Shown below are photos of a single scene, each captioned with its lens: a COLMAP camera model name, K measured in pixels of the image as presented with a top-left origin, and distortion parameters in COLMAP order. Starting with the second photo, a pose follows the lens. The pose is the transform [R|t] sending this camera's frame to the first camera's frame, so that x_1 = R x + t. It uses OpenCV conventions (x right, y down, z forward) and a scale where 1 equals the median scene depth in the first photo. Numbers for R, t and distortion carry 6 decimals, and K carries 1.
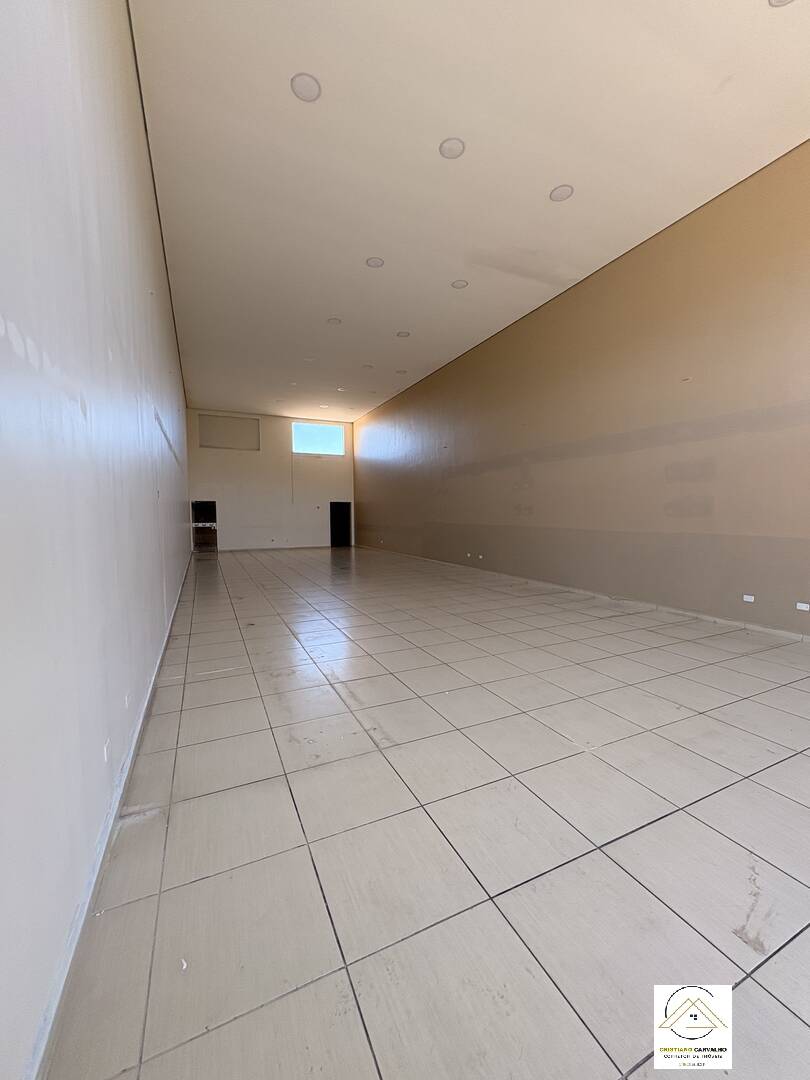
lens RADIAL K [[431.0, 0, 405.0], [0, 431.0, 540.0], [0, 0, 1]] dist [-0.000309, -0.000077]
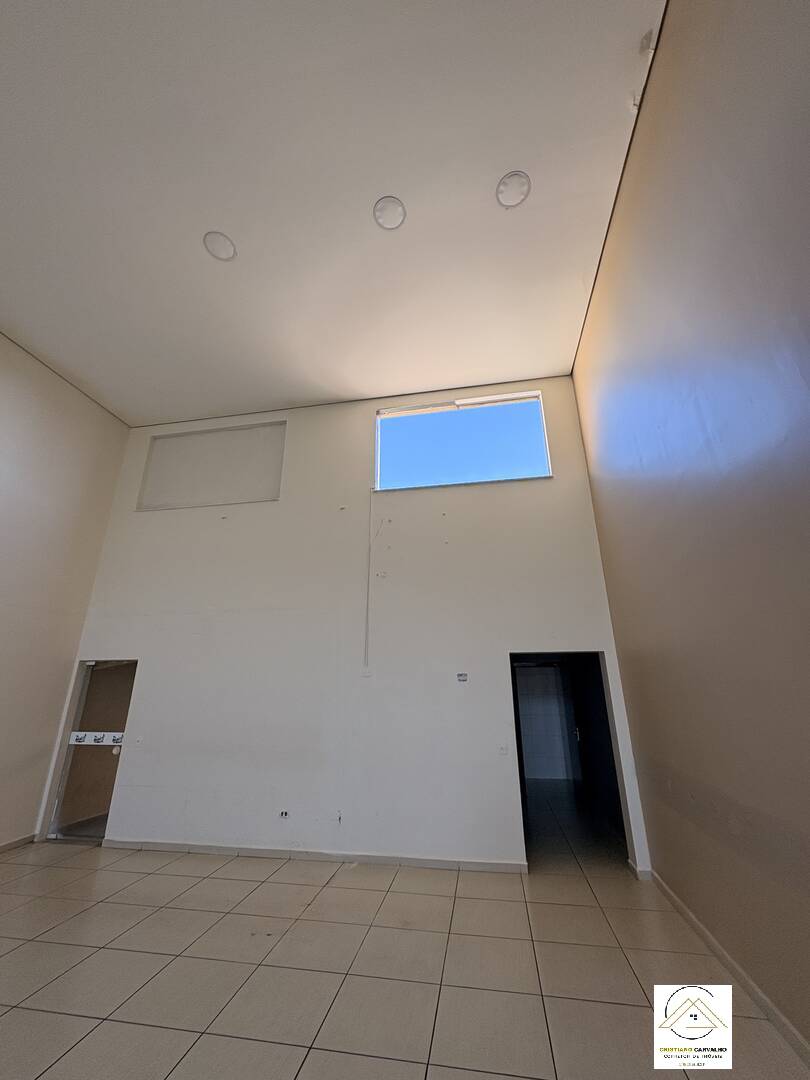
lens RADIAL K [[431.0, 0, 405.0], [0, 431.0, 540.0], [0, 0, 1]] dist [-0.000309, -0.000077]
pose [[0.814106, -0.182164, -0.551405, -0.081136], [-0.042679, 0.928189, -0.369653, -0.062009], [0.579145, 0.324470, 0.747870, 0.835807]]
